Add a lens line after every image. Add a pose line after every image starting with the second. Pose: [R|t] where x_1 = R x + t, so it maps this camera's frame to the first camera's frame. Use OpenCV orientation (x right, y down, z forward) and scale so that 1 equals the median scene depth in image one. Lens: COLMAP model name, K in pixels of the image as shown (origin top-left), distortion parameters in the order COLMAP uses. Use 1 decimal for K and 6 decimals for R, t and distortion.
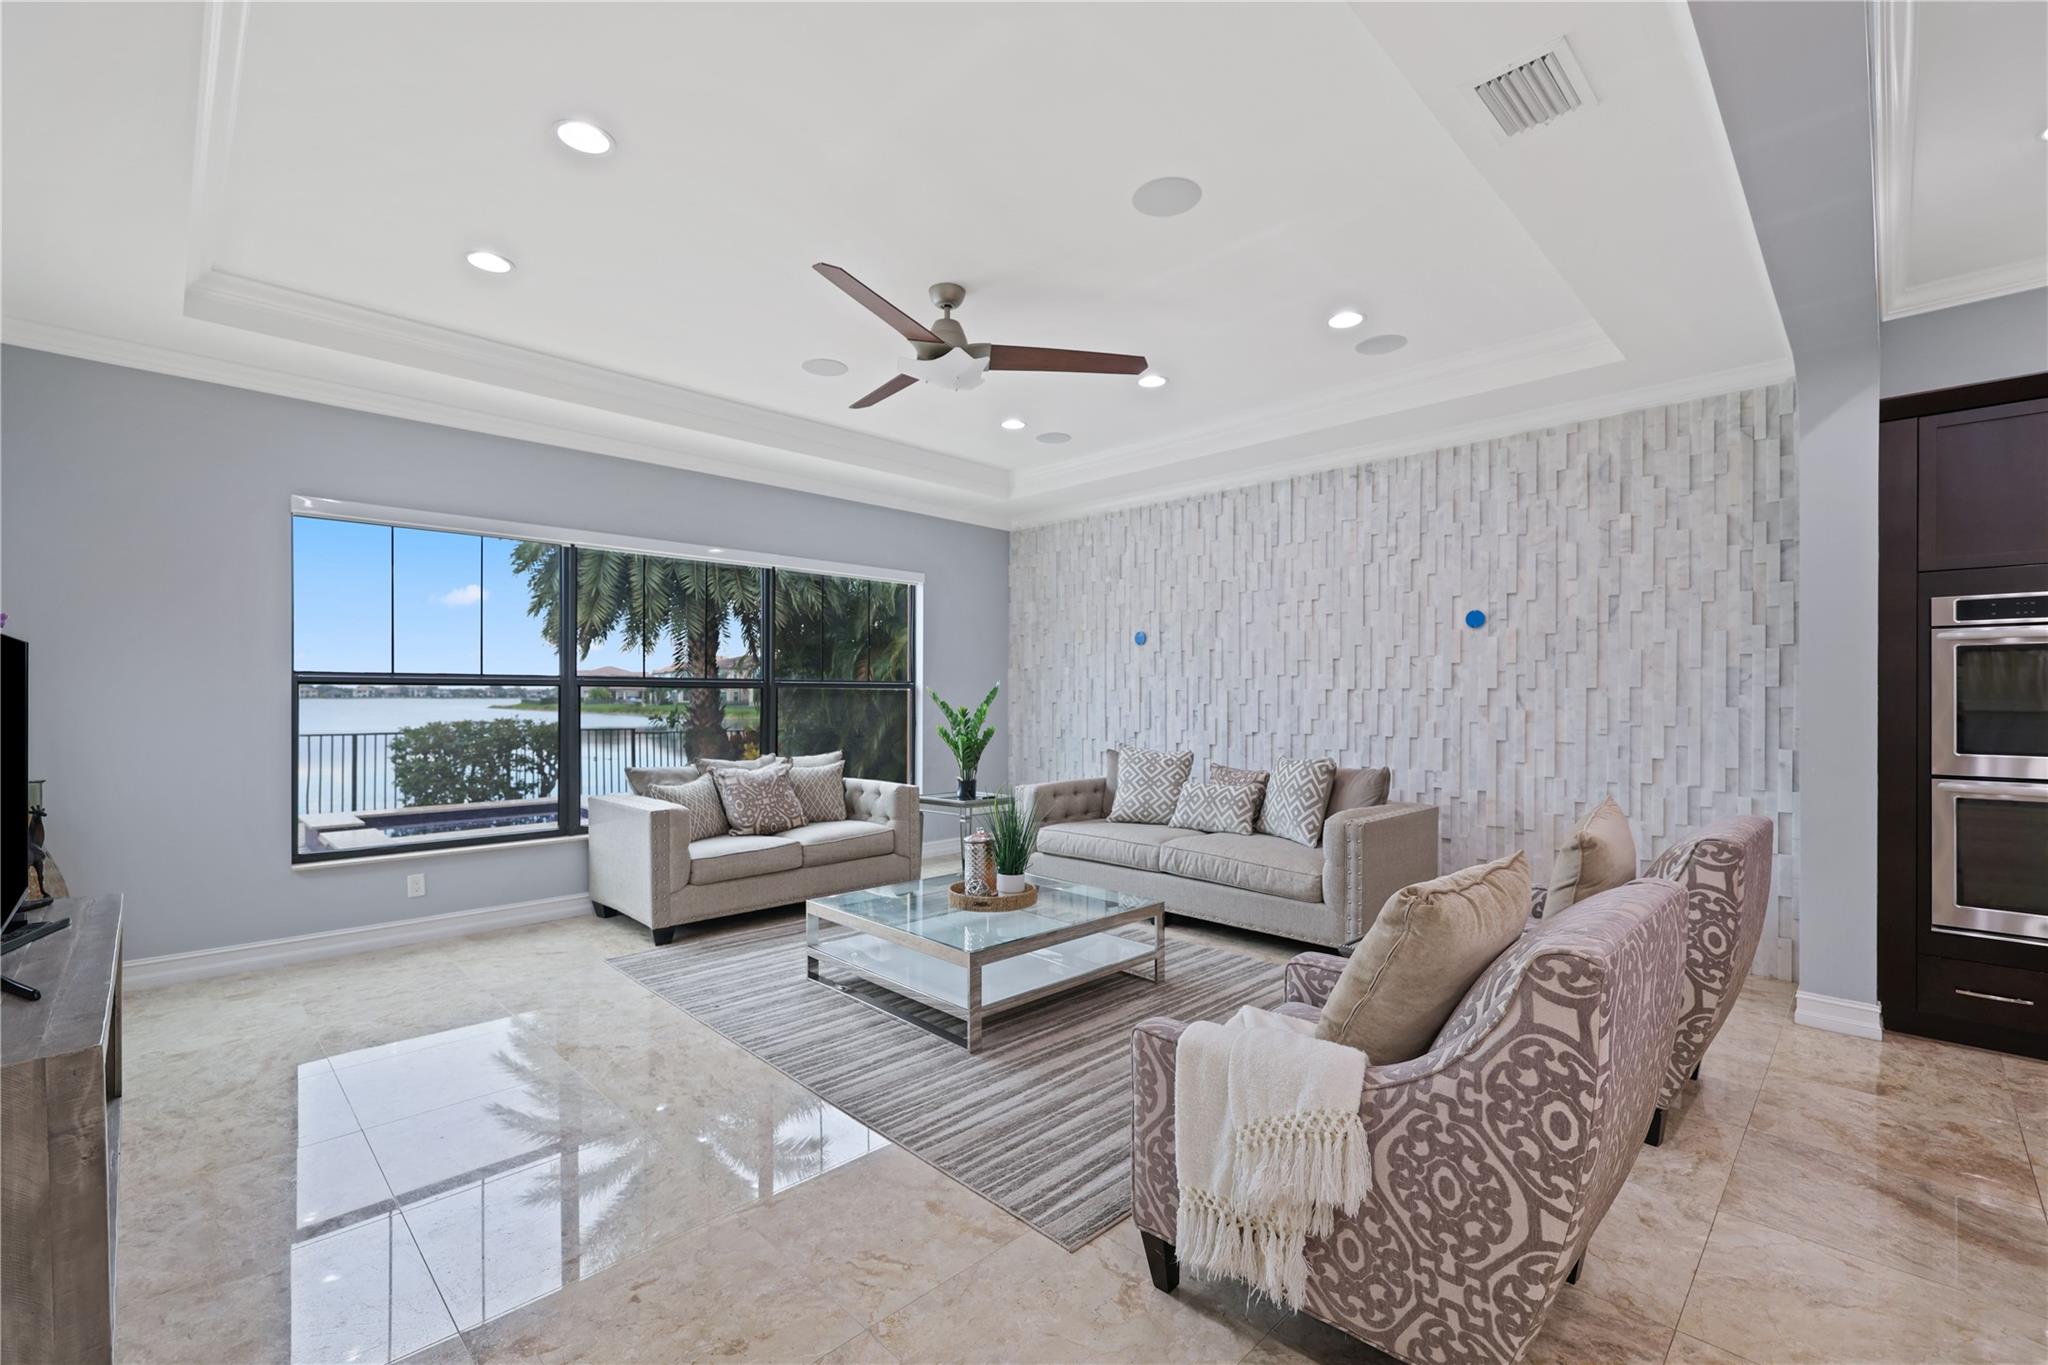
lens RADIAL K [[868.8, 0, 1023.5], [0, 868.8, 684.2], [0, 0, 1]] dist [0.012223, -0.000138]
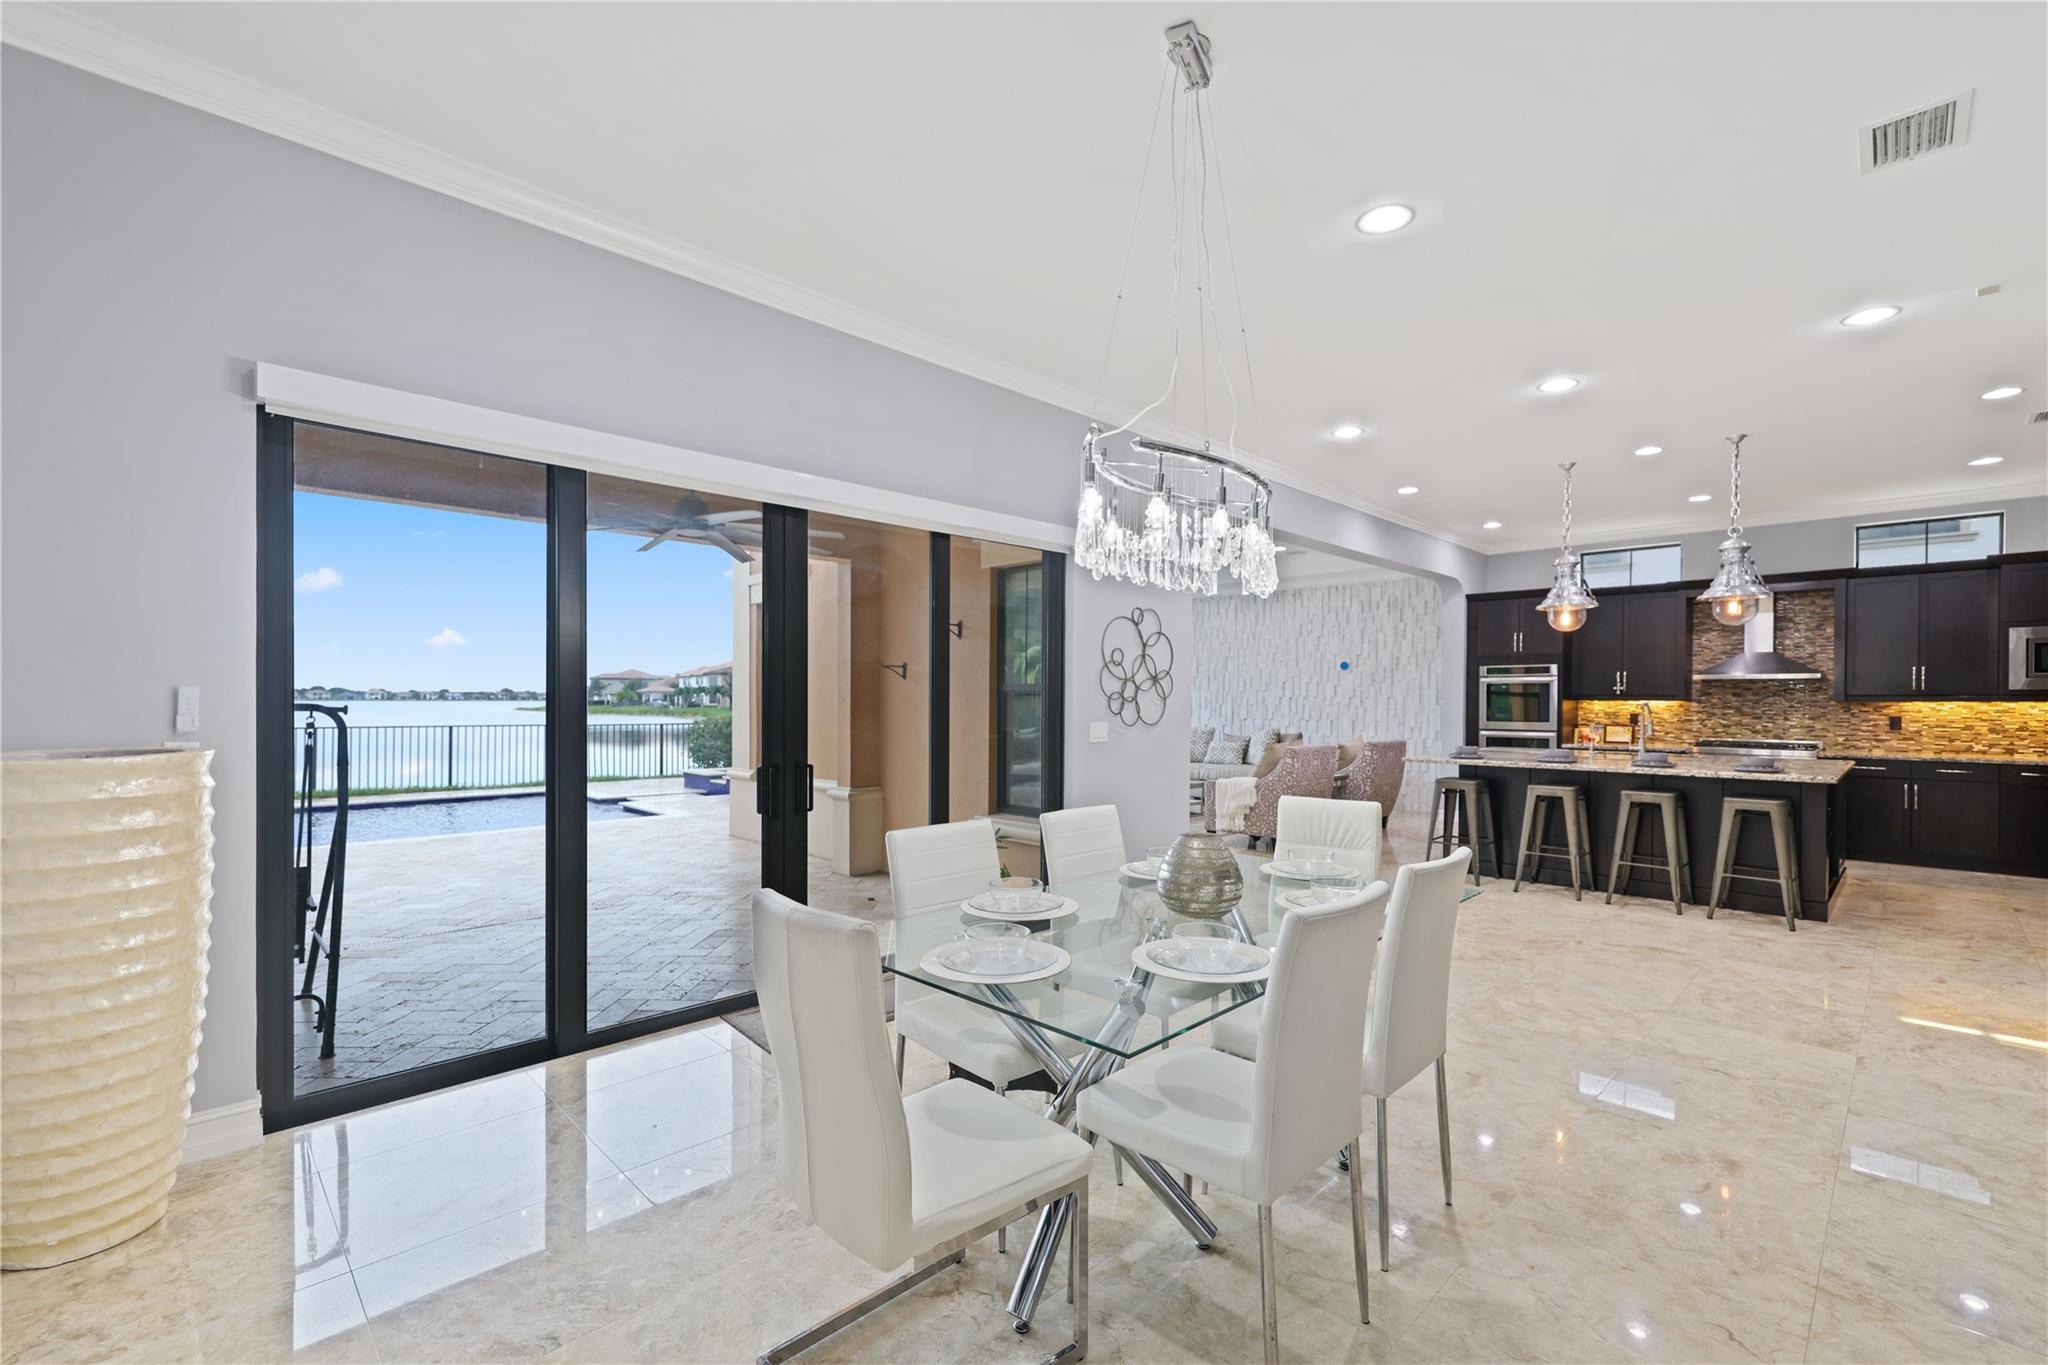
lens RADIAL K [[868.8, 0, 1024.0], [0, 868.8, 695.5], [0, 0, 1]] dist [0.012223, -0.000138]
pose [[0.999928, 0.002910, -0.011629, -0.269496], [-0.002808, 0.999957, 0.008823, -0.017006], [0.011654, -0.008790, 0.999893, -1.229202]]
